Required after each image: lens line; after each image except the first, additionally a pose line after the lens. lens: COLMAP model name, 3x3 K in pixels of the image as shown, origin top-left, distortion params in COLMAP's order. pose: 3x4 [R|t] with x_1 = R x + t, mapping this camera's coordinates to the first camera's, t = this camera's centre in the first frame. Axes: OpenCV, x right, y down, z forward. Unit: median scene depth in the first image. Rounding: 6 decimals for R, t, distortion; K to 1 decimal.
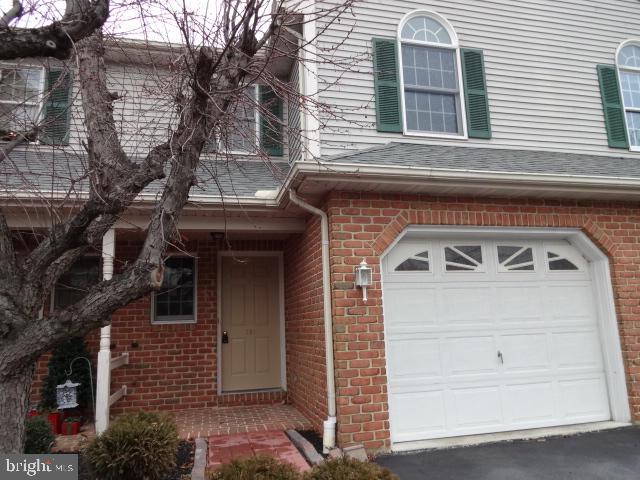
lens RADIAL K [[469.7, 0, 320.0], [0, 469.7, 240.0], [0, 0, 1]] dist [-0.009191, -0.006293]
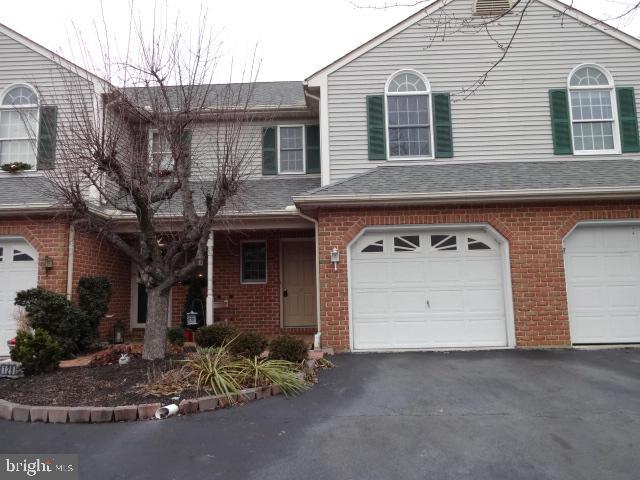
lens RADIAL K [[469.7, 0, 320.0], [0, 469.7, 240.0], [0, 0, 1]] dist [-0.009191, -0.006293]
pose [[0.963720, -0.019496, -0.266201, 0.358534], [0.036868, 0.997492, 0.060420, -0.066463], [0.264355, -0.068042, 0.962022, -0.514475]]
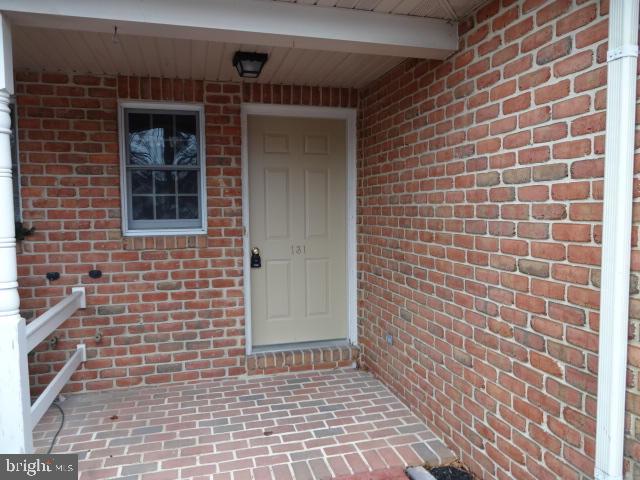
lens RADIAL K [[469.7, 0, 320.0], [0, 469.7, 240.0], [0, 0, 1]] dist [-0.009191, -0.006293]
pose [[0.999186, 0.026351, 0.030542, -0.150191], [-0.032965, 0.969775, 0.241764, 0.045533], [-0.023248, -0.242574, 0.969854, 0.470017]]
